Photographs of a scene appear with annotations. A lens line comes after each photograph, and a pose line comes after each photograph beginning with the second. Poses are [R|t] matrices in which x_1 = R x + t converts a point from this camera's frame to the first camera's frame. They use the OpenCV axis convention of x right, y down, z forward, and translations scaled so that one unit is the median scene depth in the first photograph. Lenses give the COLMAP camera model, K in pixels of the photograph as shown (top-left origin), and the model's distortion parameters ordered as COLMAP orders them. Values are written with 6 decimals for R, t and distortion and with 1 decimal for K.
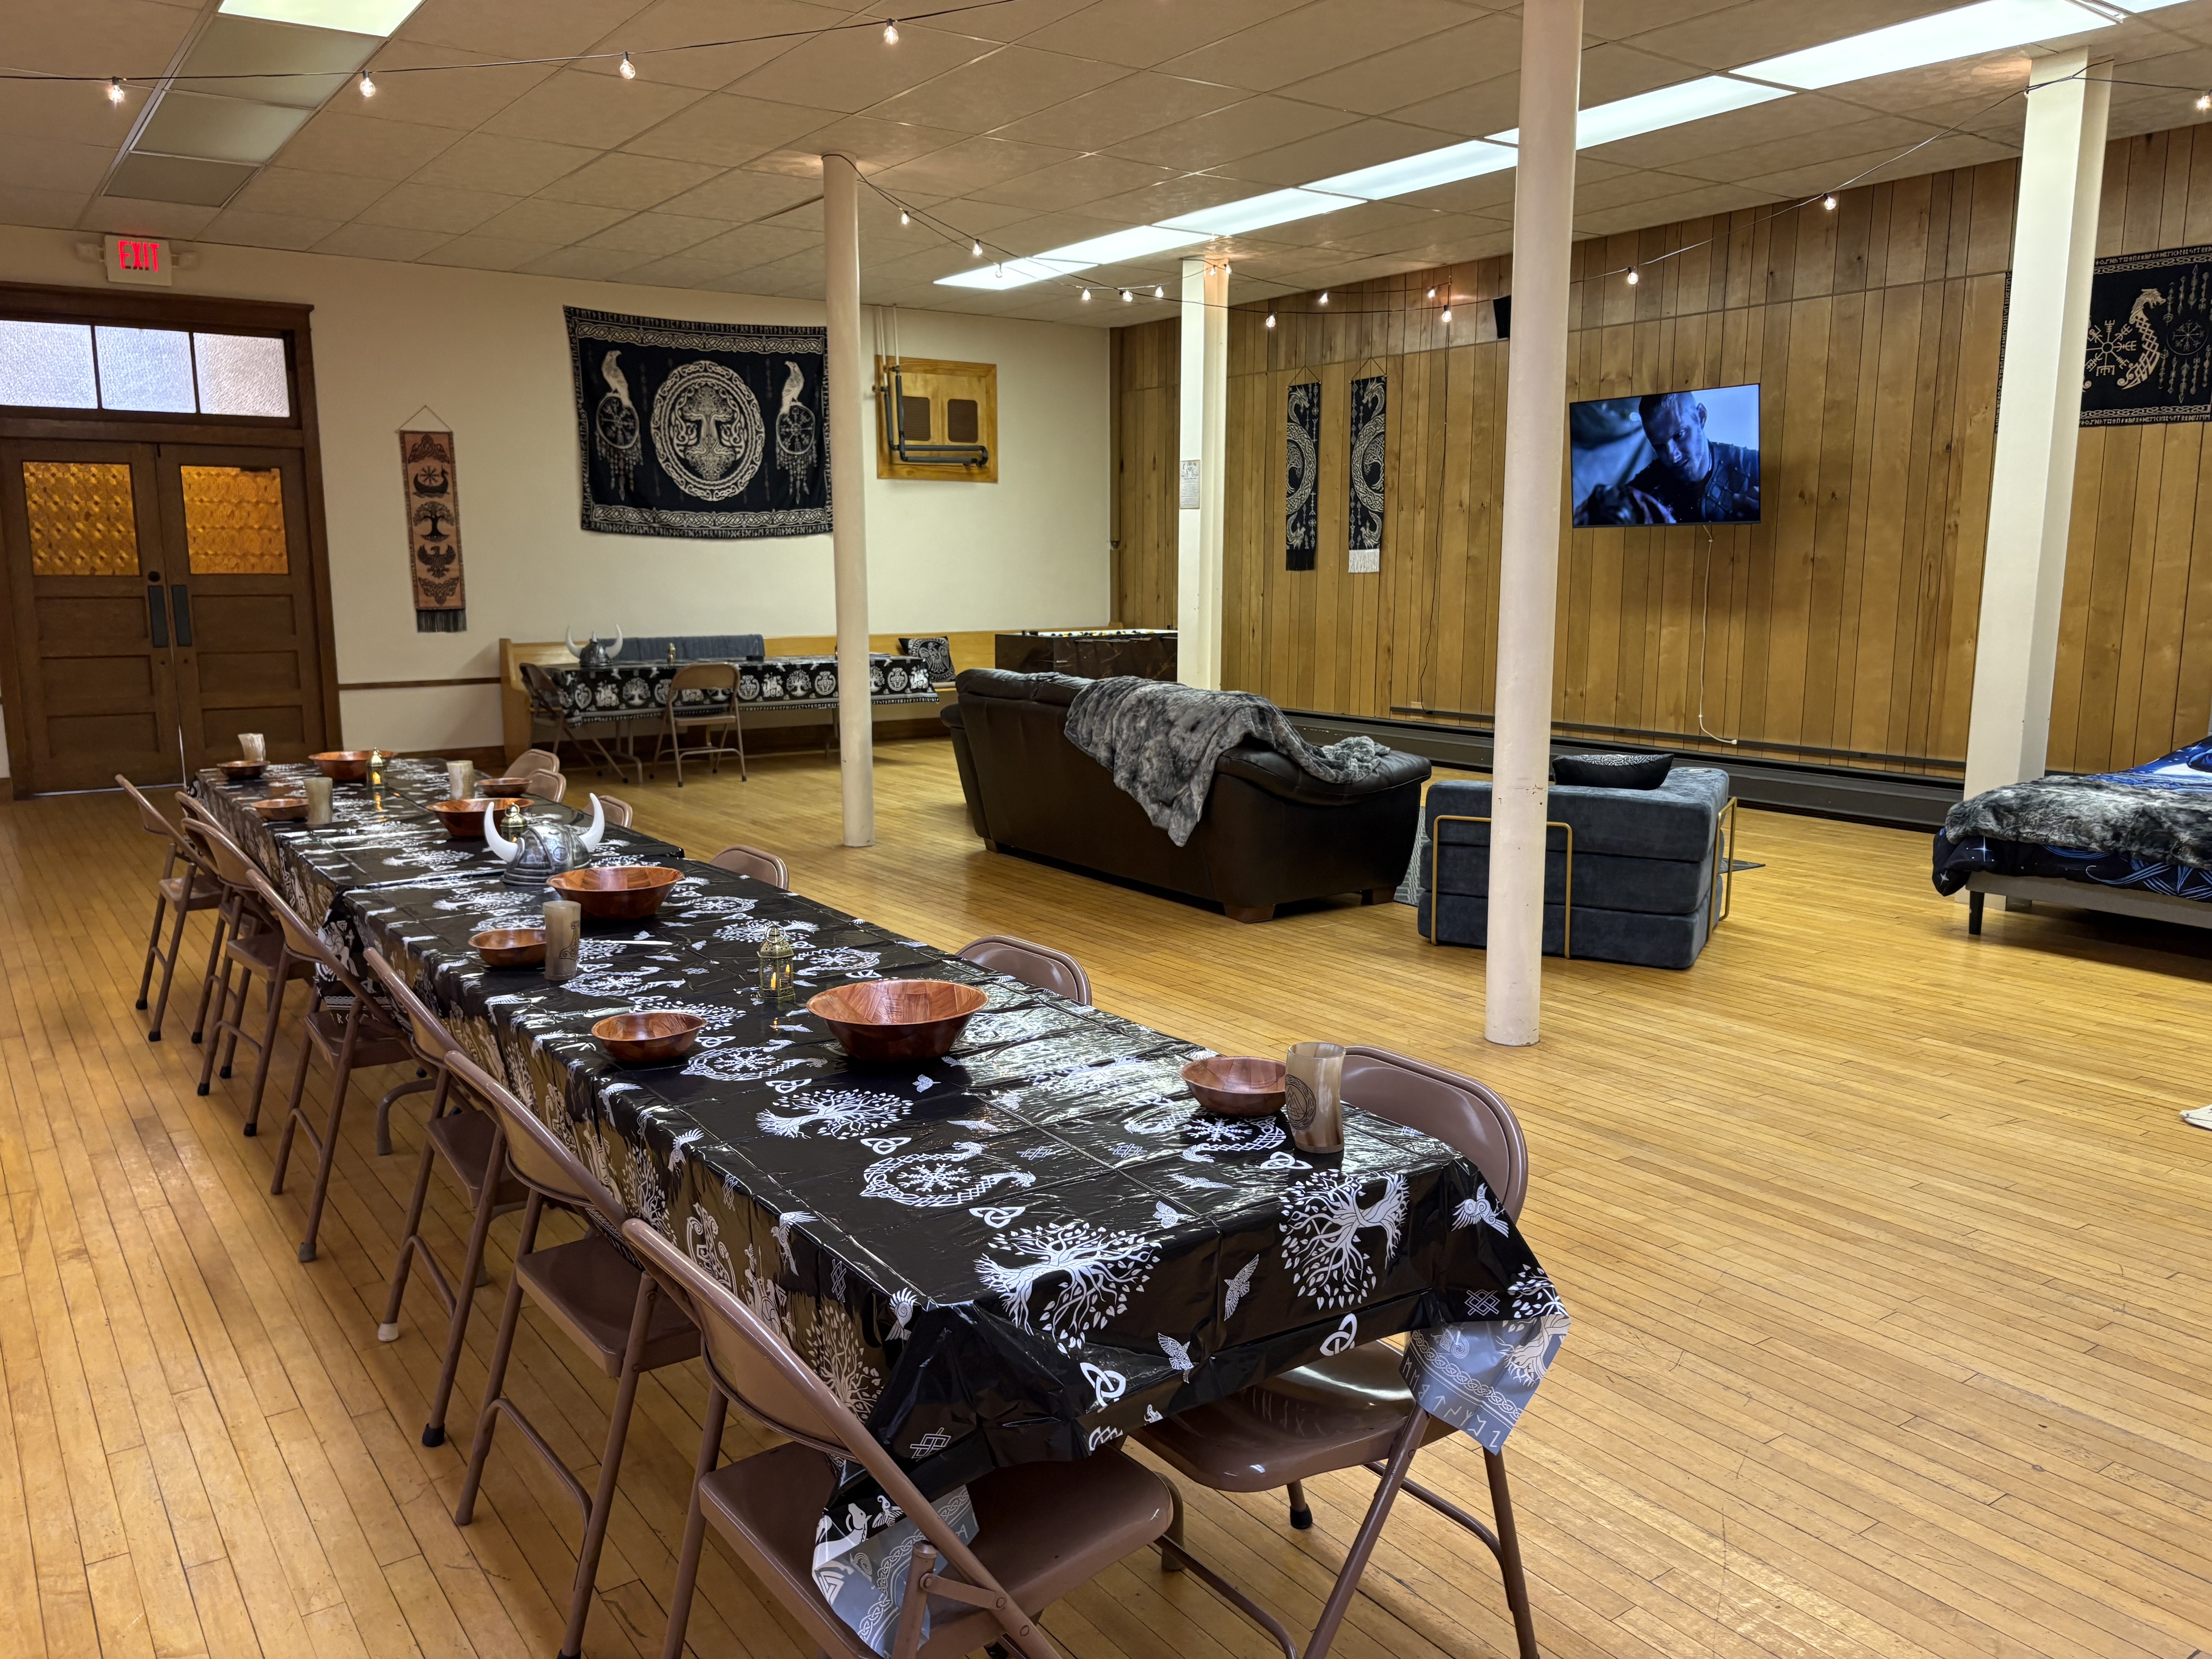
lens RADIAL K [[1667.4, 0, 1085.3], [0, 1667.4, 840.3], [0, 0, 1]] dist [0.043500, -0.048237]
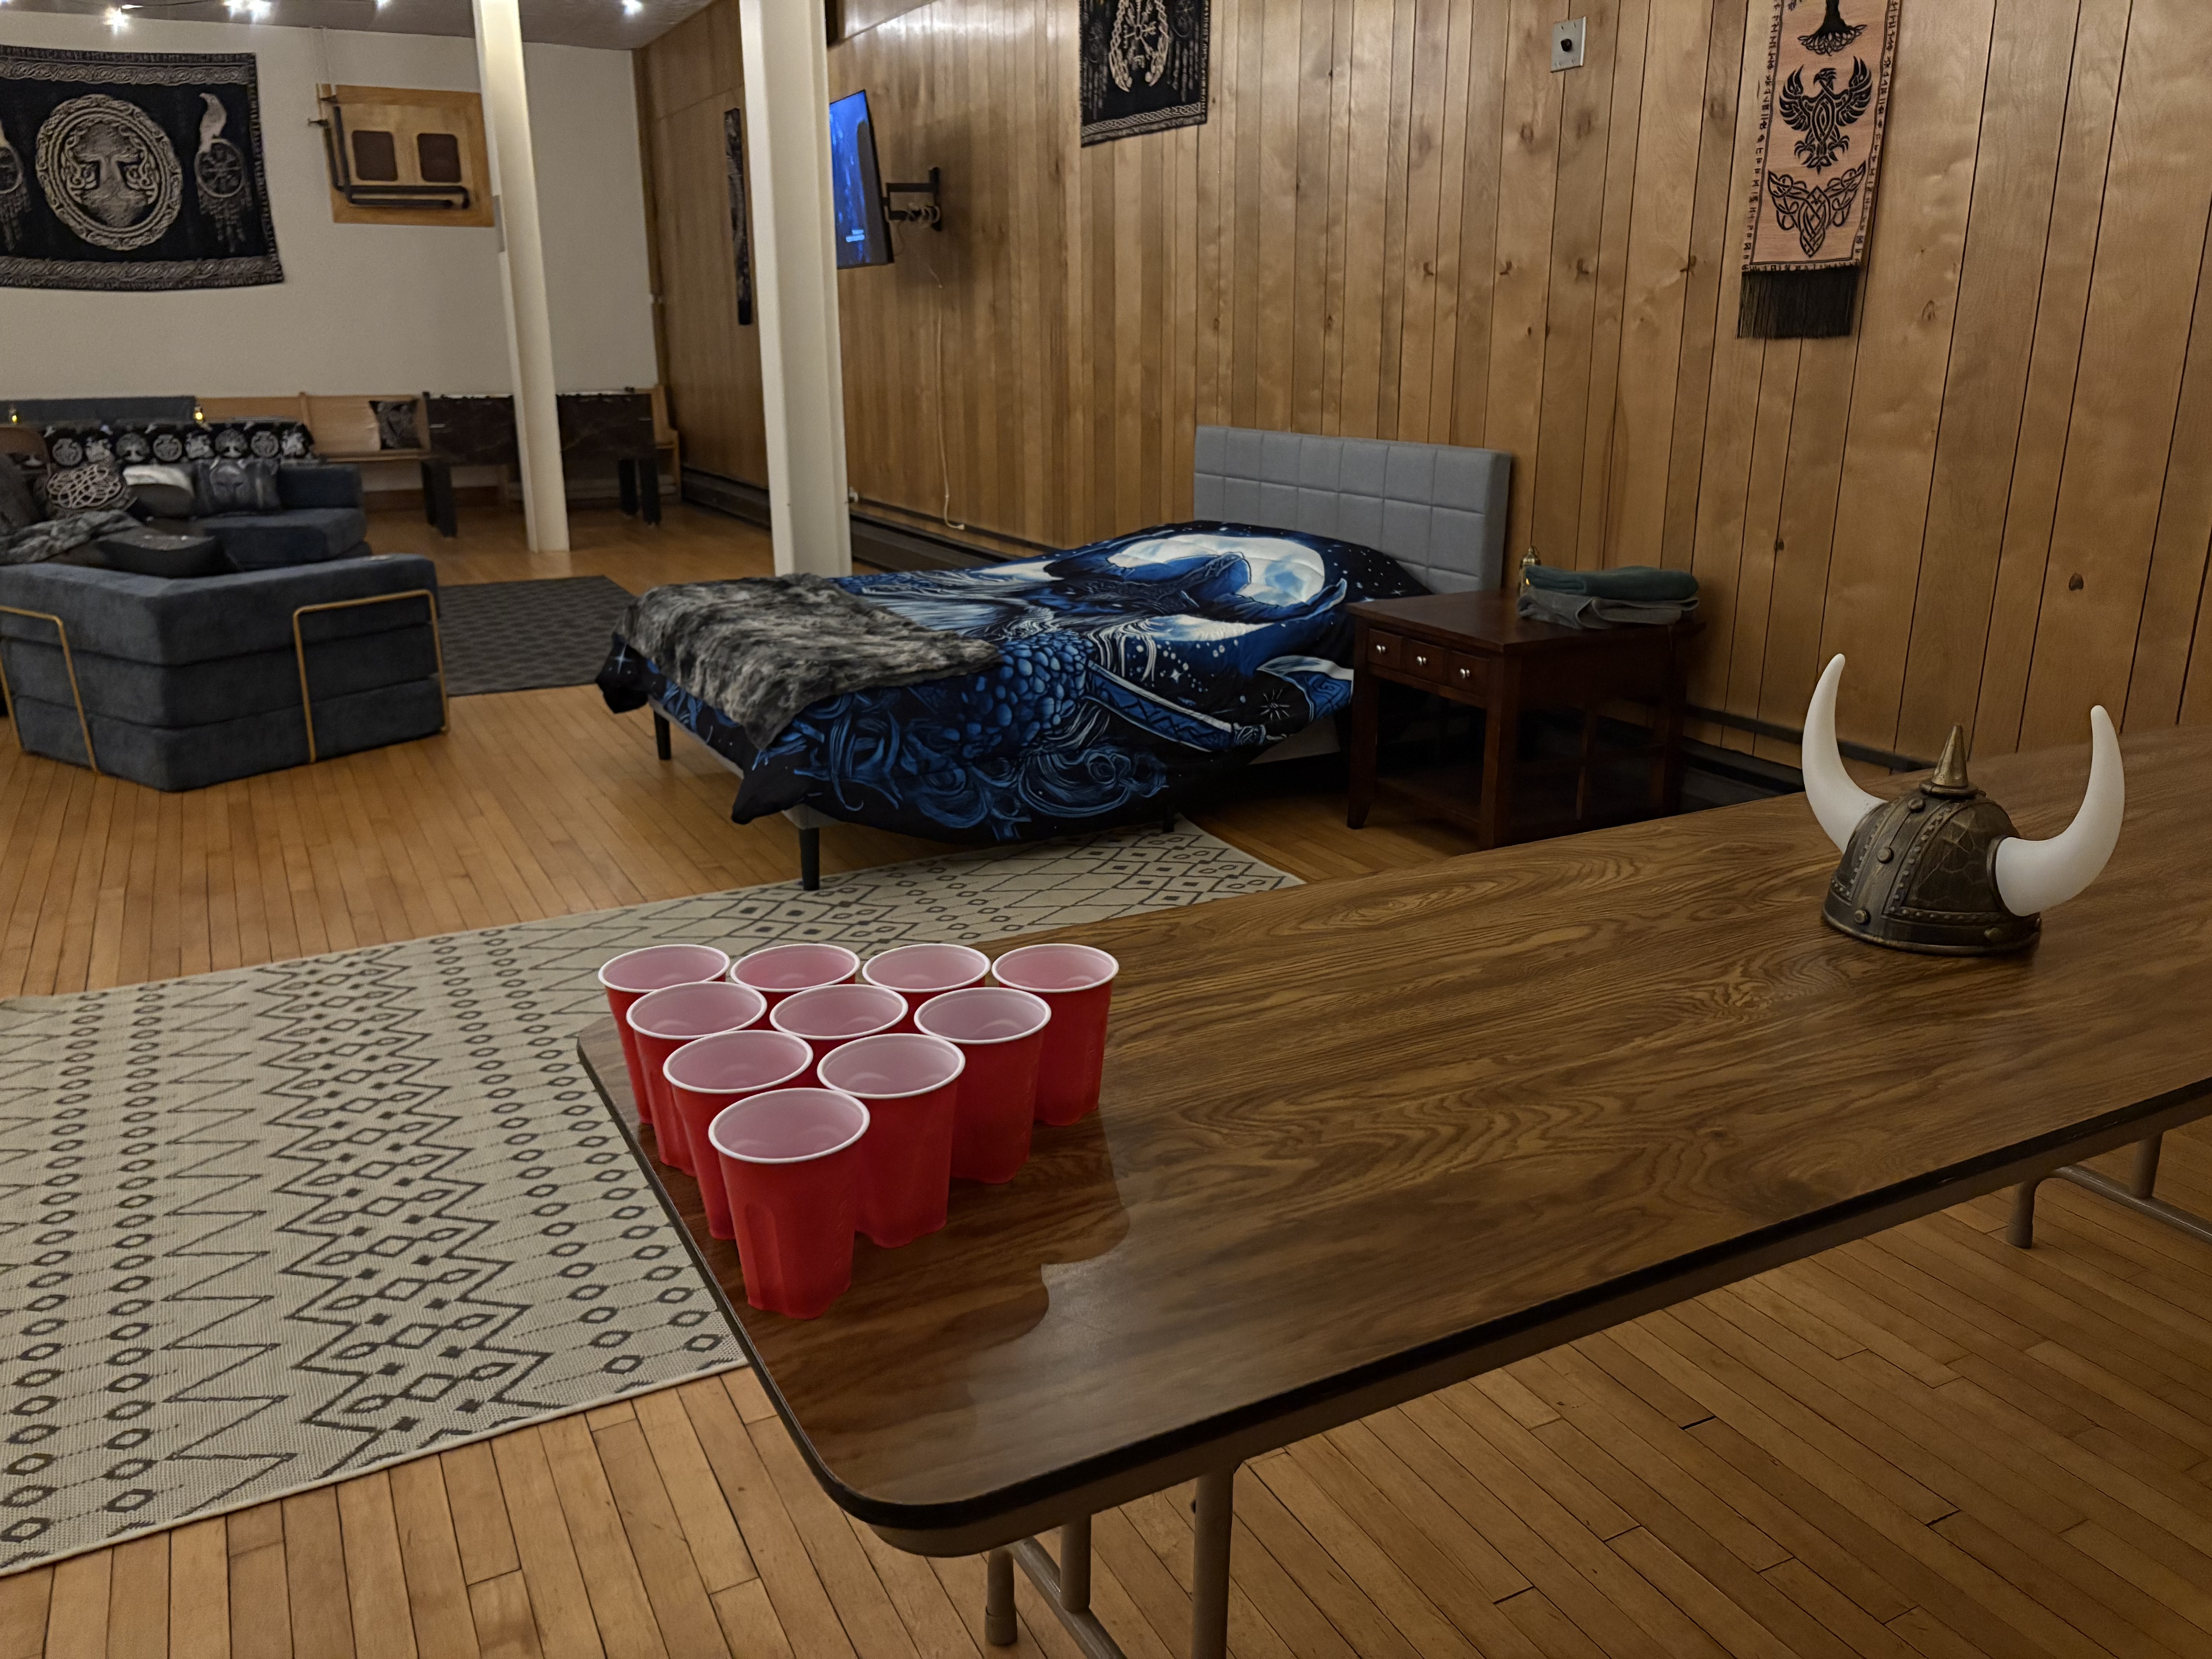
lens RADIAL K [[1667.4, 0, 1090.6], [0, 1667.4, 829.5], [0, 0, 1]] dist [0.043500, -0.048237]
pose [[0.990878, 0.035483, -0.130004, 0.492042], [-0.018812, 0.991687, 0.127289, -0.011662], [0.133440, -0.123682, 0.983309, 0.113059]]
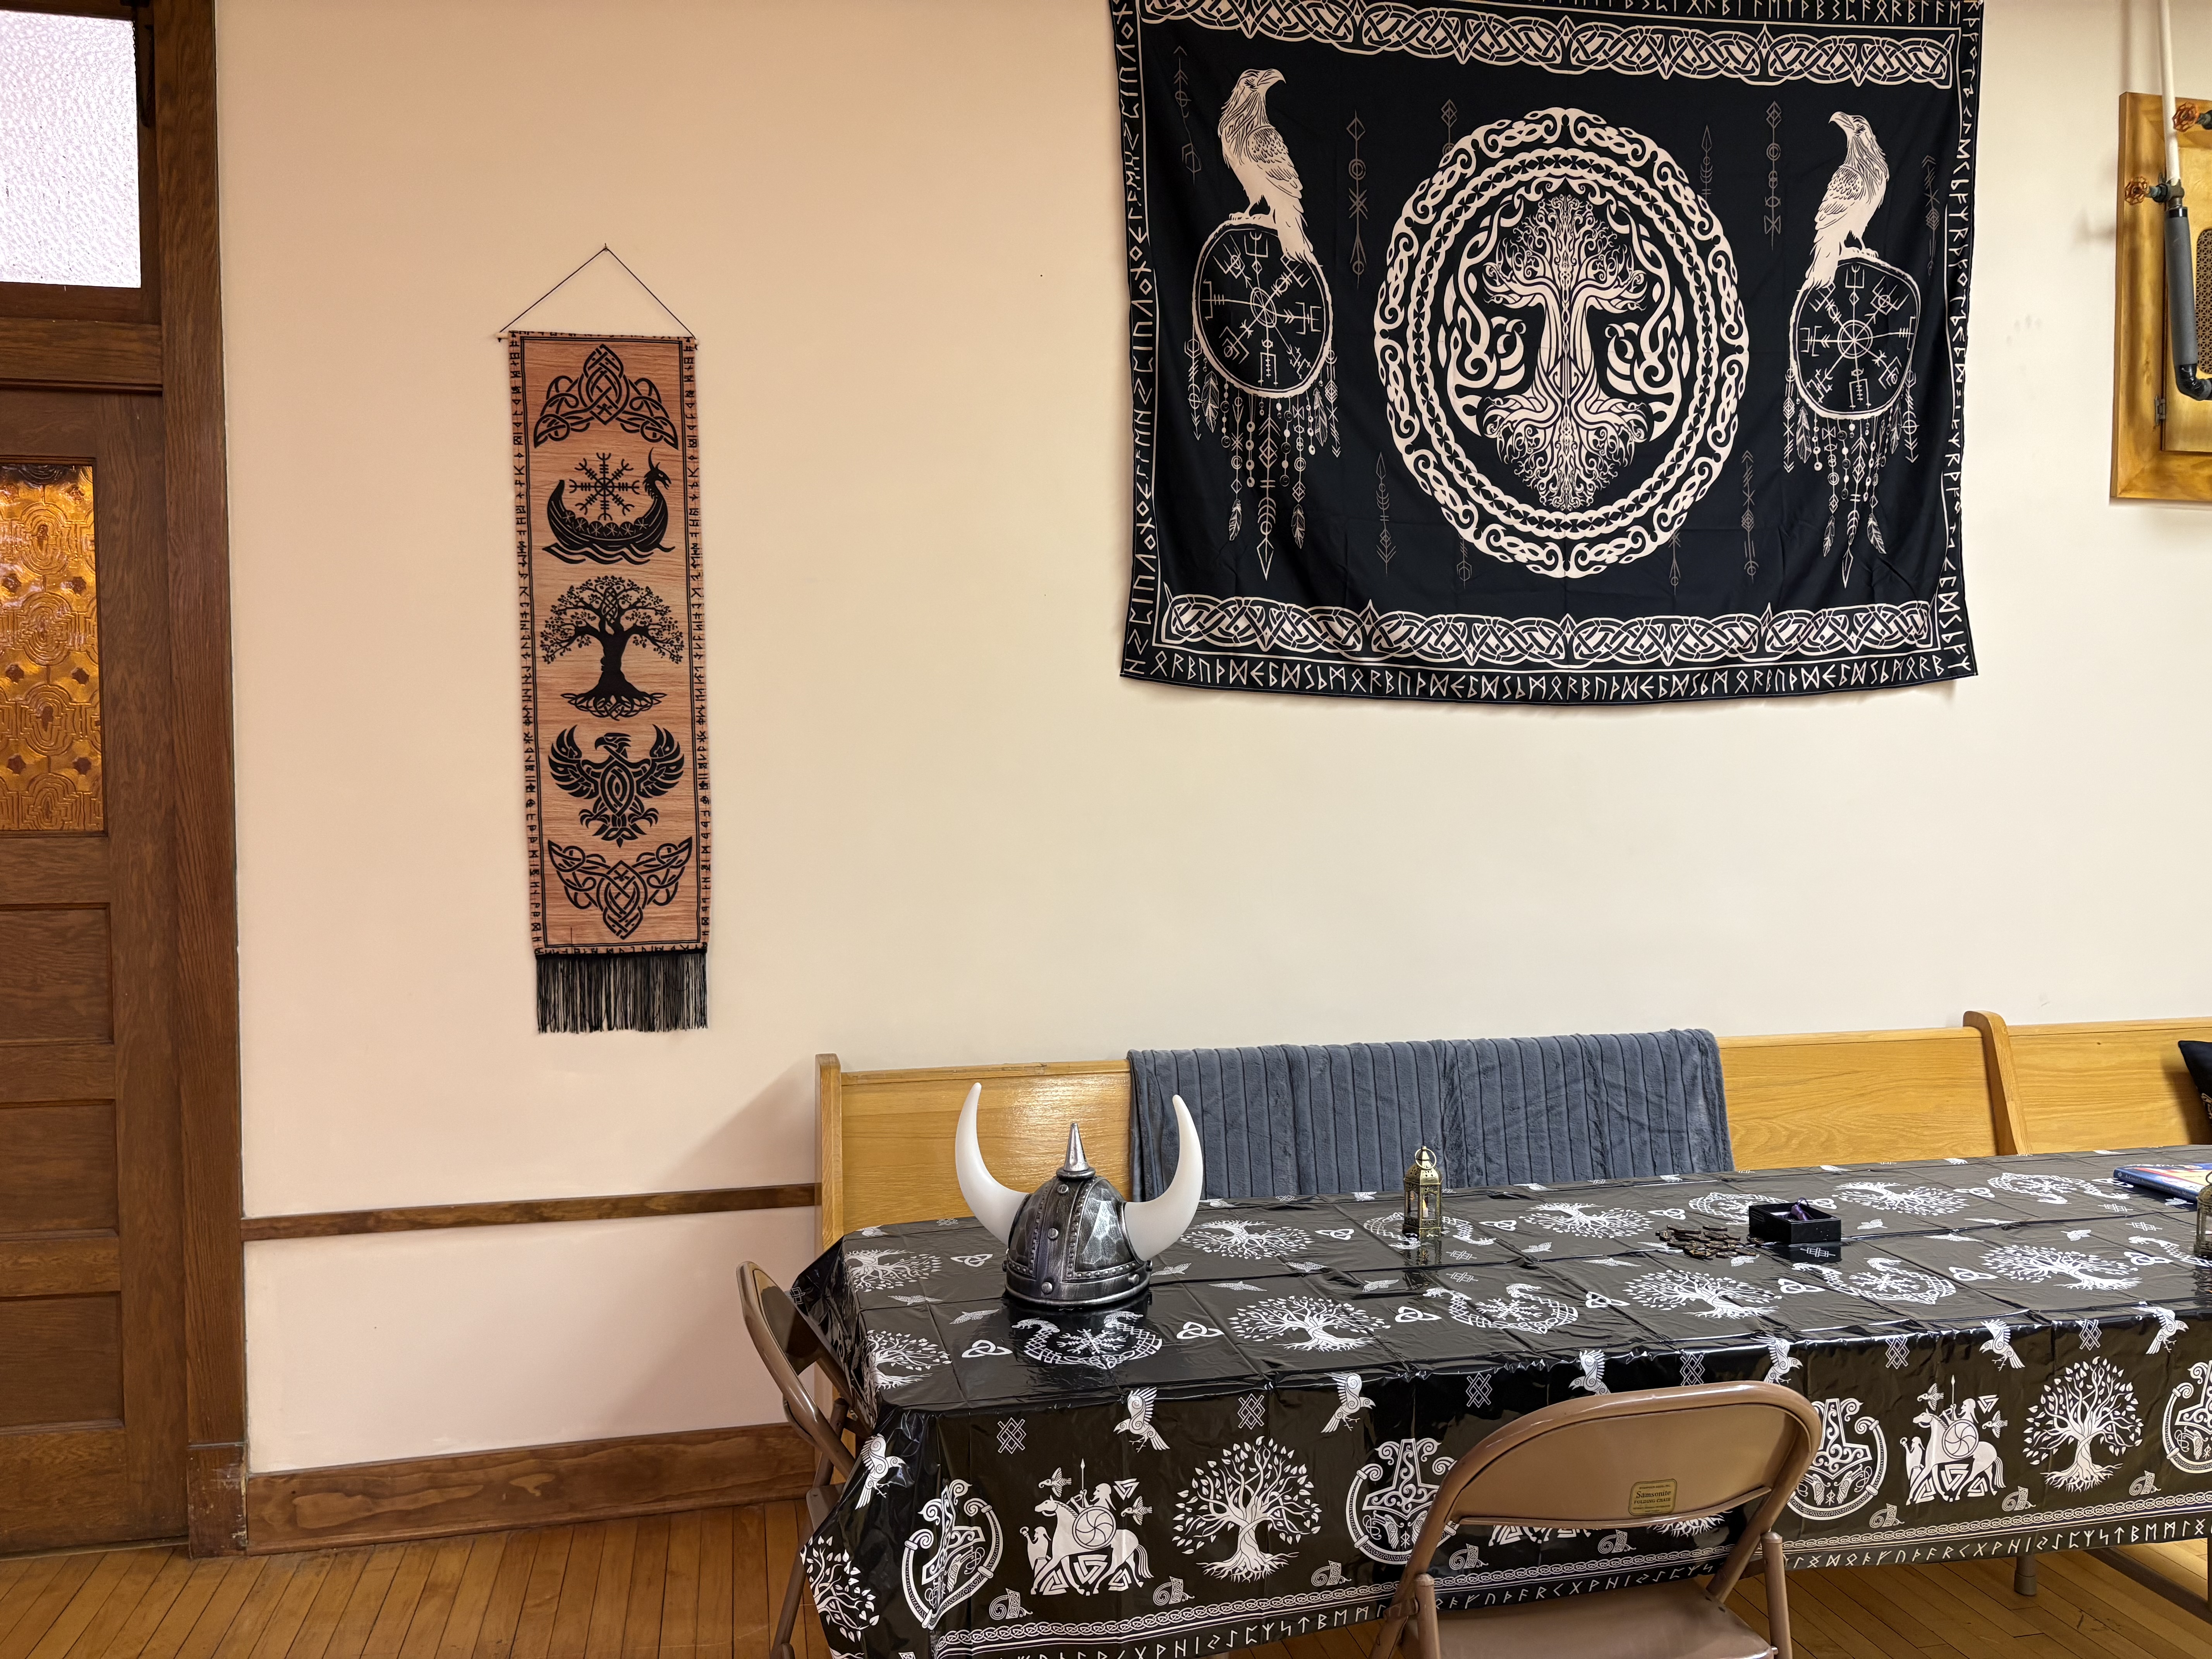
lens RADIAL K [[1667.4, 0, 1098.6], [0, 1667.4, 833.9], [0, 0, 1]] dist [0.043500, -0.048237]
pose [[0.924094, 0.016838, -0.381793, -0.202901], [-0.062943, 0.992092, -0.108593, -0.132749], [0.376945, 0.124381, 0.917846, 0.772244]]
